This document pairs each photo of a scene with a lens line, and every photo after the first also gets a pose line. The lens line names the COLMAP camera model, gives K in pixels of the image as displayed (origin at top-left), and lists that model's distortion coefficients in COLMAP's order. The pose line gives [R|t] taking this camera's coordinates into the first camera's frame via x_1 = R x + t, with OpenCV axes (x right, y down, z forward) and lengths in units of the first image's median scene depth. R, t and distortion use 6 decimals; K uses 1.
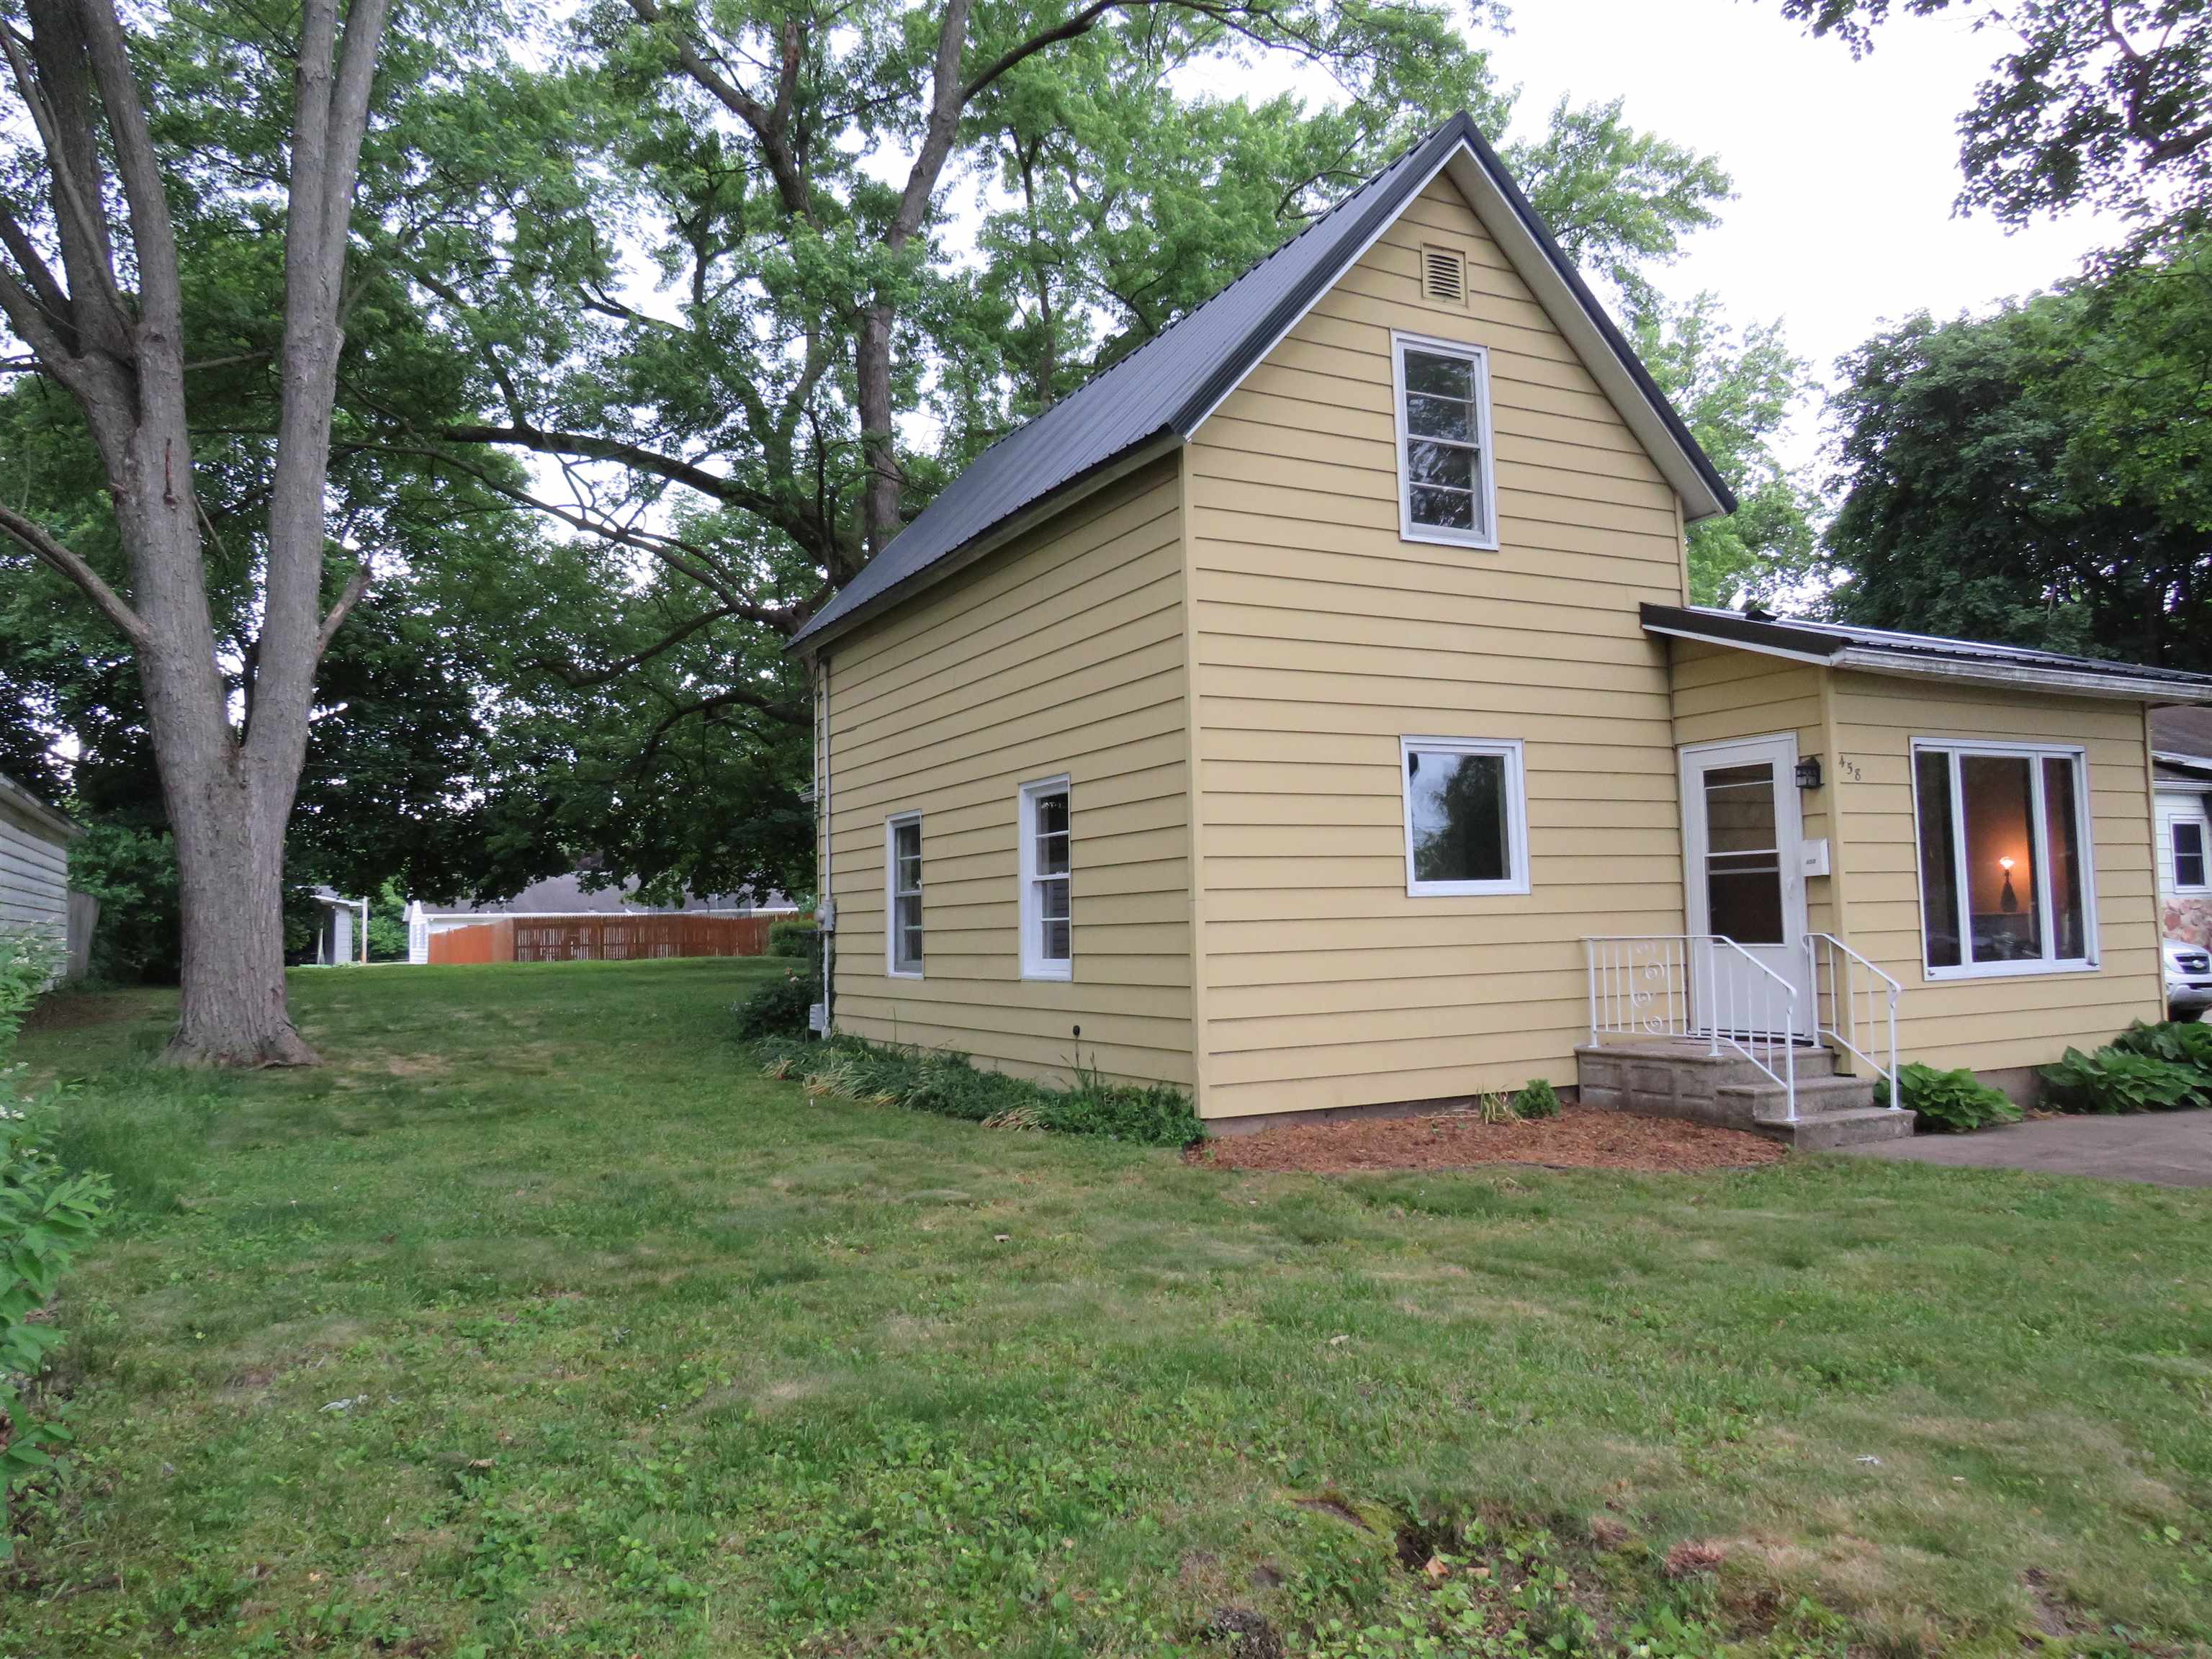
lens RADIAL K [[1576.7, 0, 1106.0], [0, 1576.7, 829.5], [0, 0, 1]] dist [-0.001531, -0.050871]
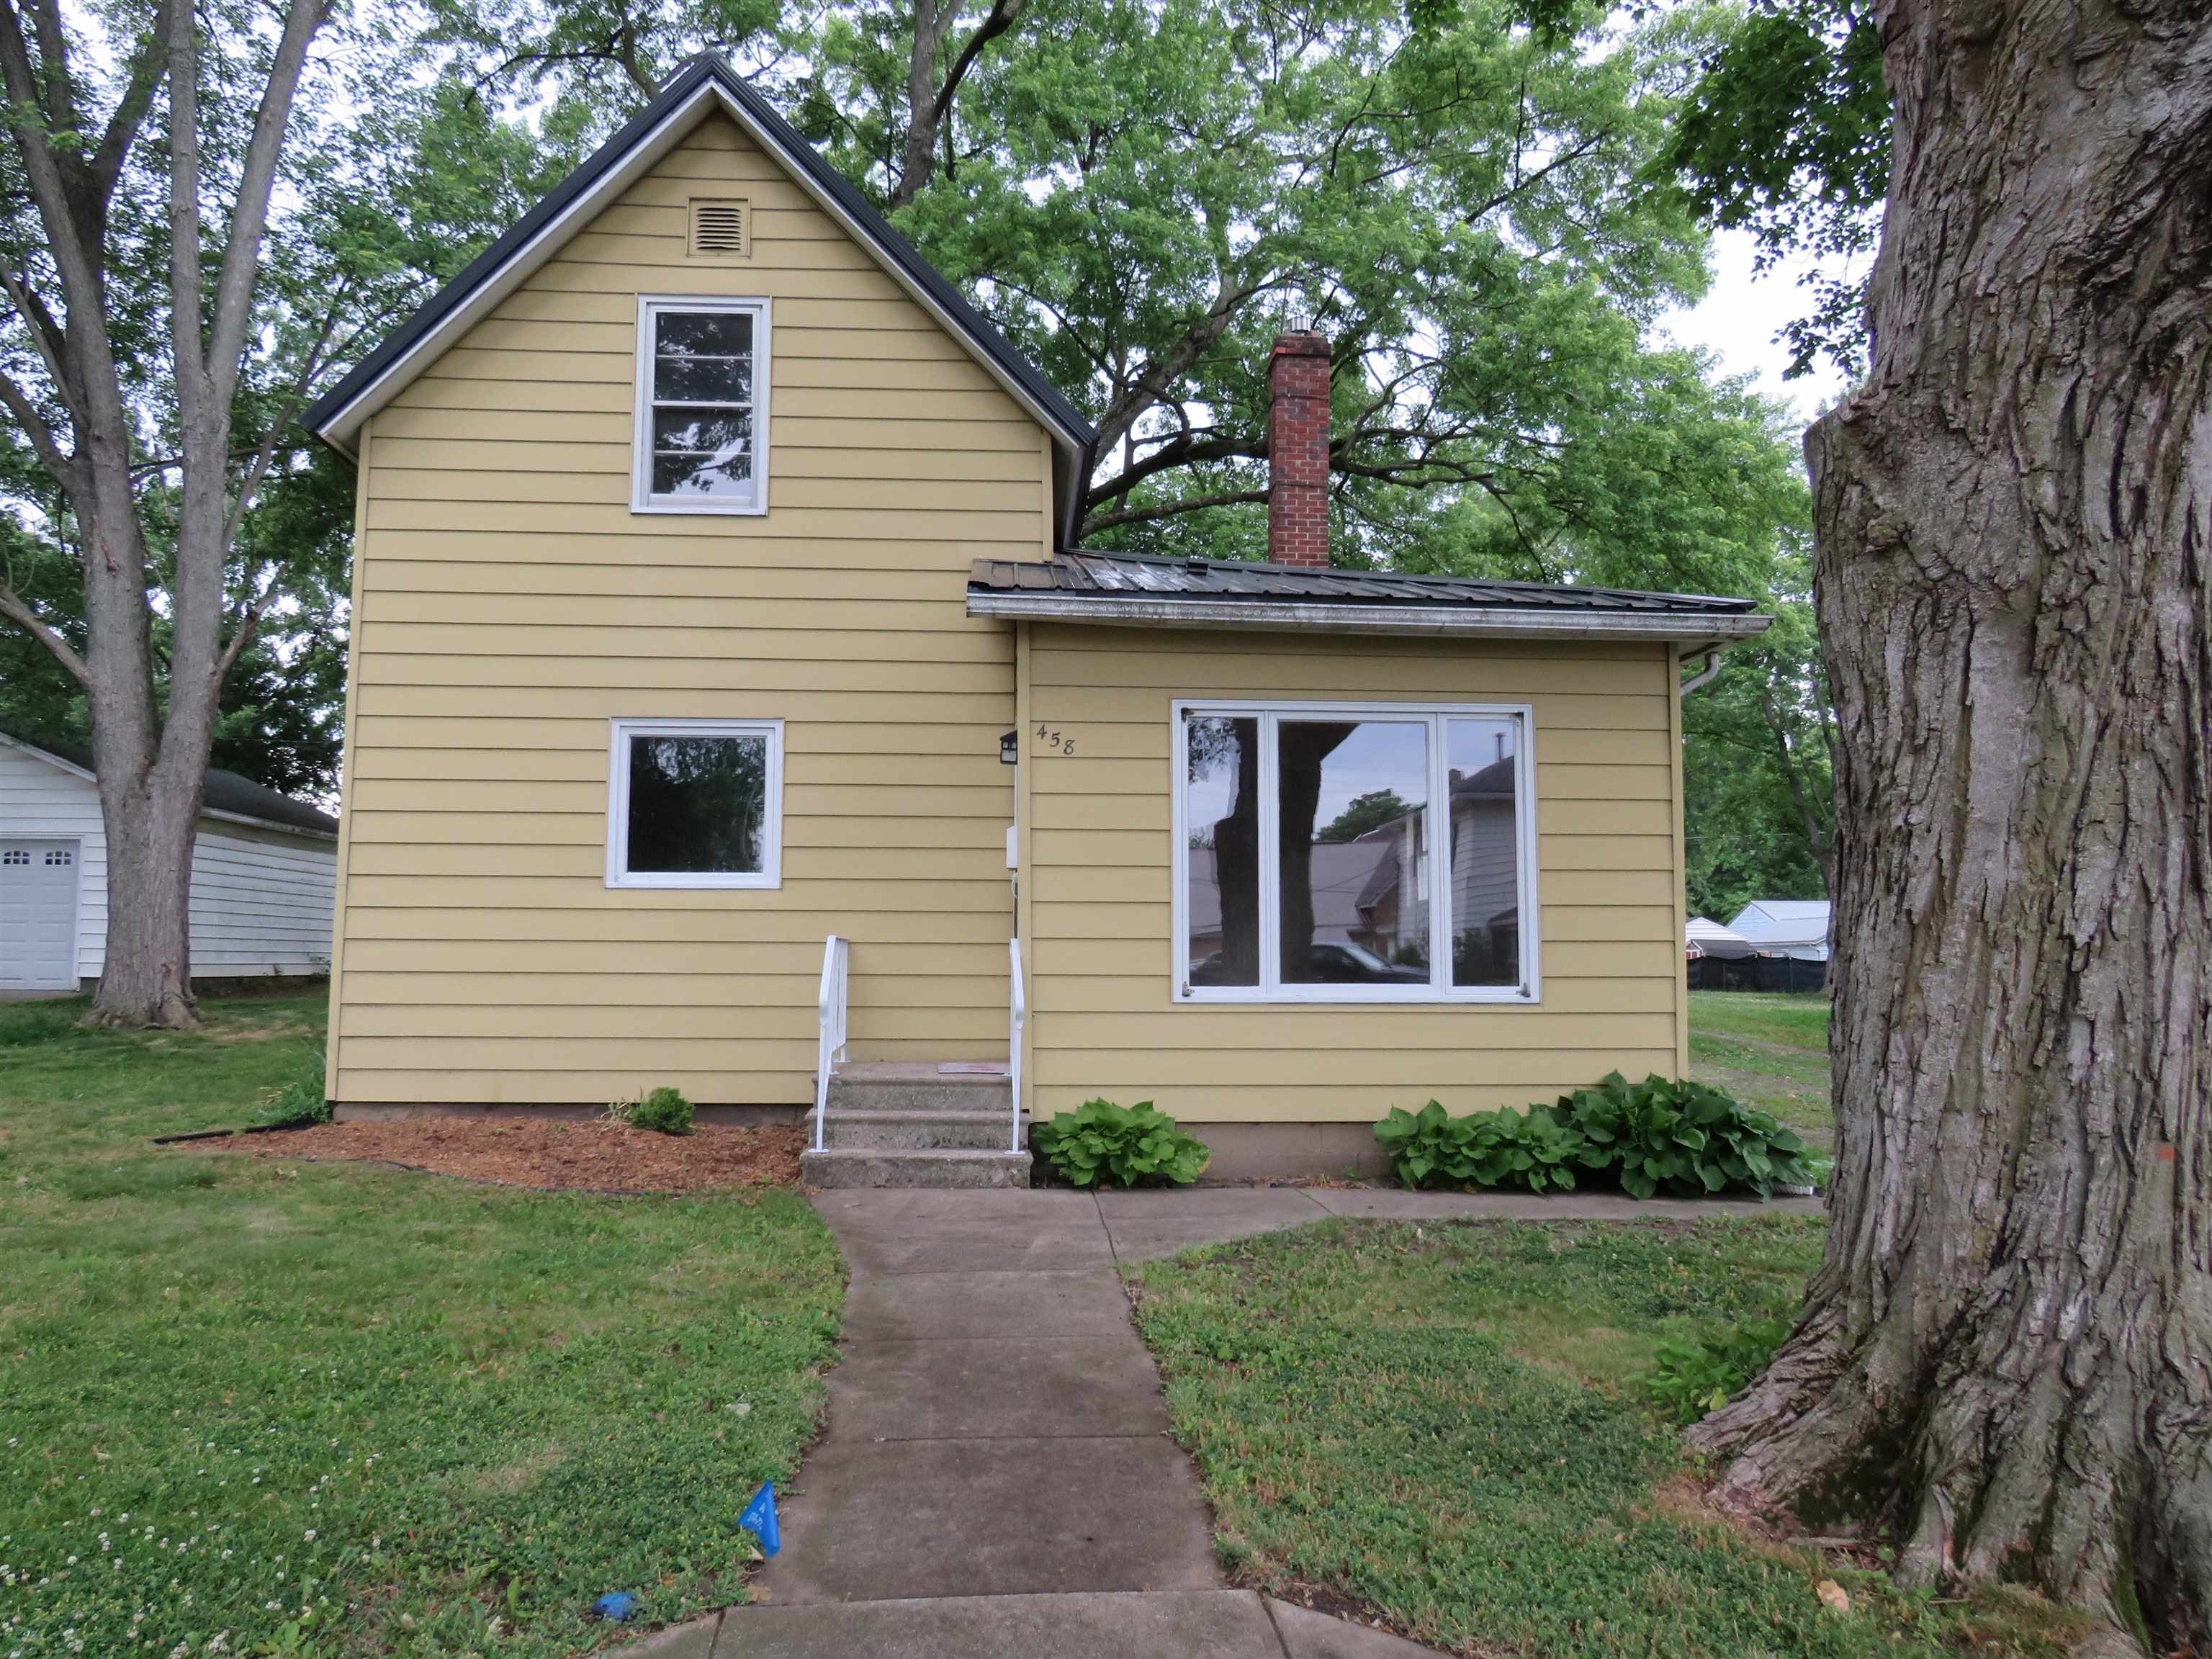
lens RADIAL K [[1576.7, 0, 1106.0], [0, 1576.7, 829.5], [0, 0, 1]] dist [-0.001531, -0.050871]
pose [[0.915643, -0.005198, -0.401958, 0.794342], [-0.001931, 0.999848, -0.017328, 0.021704], [0.401987, 0.016642, 0.915494, 0.239834]]
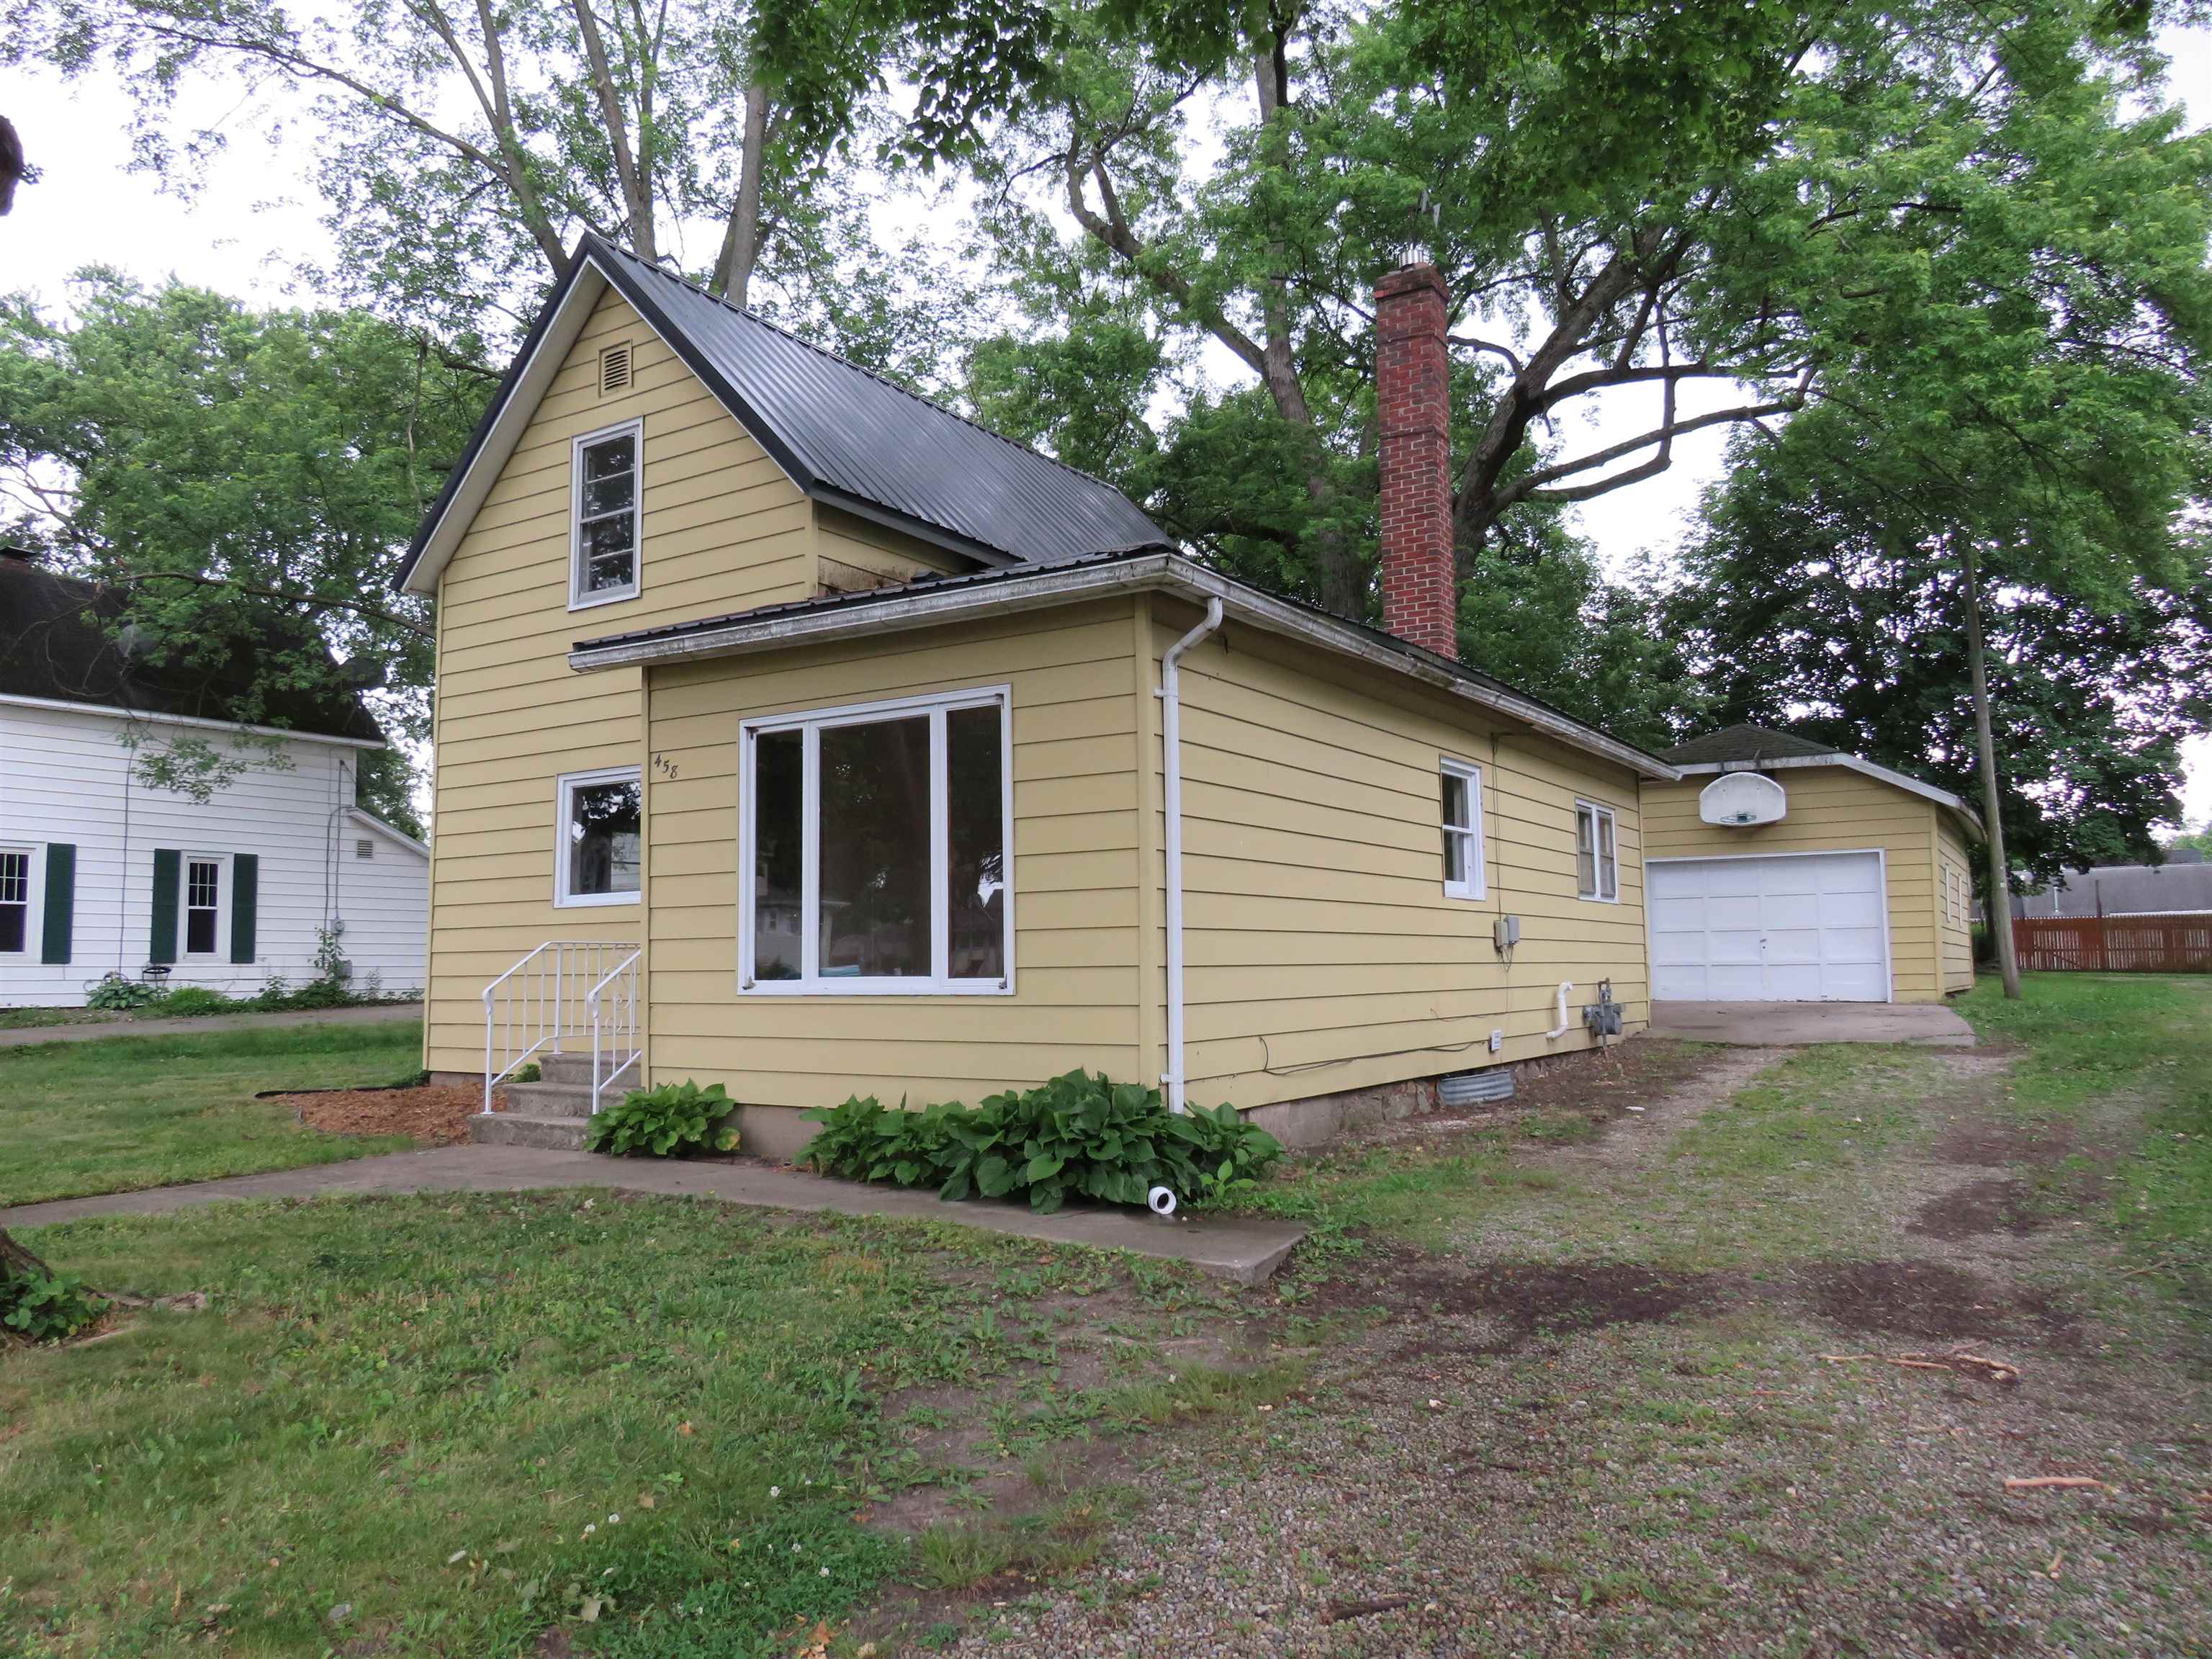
lens RADIAL K [[1576.7, 0, 1106.0], [0, 1576.7, 829.5], [0, 0, 1]] dist [-0.001531, -0.050871]
pose [[0.496082, -0.056403, -0.866442, 1.365180], [0.054058, 0.997958, -0.034014, 0.043887], [0.866591, -0.029964, 0.498118, 0.720195]]
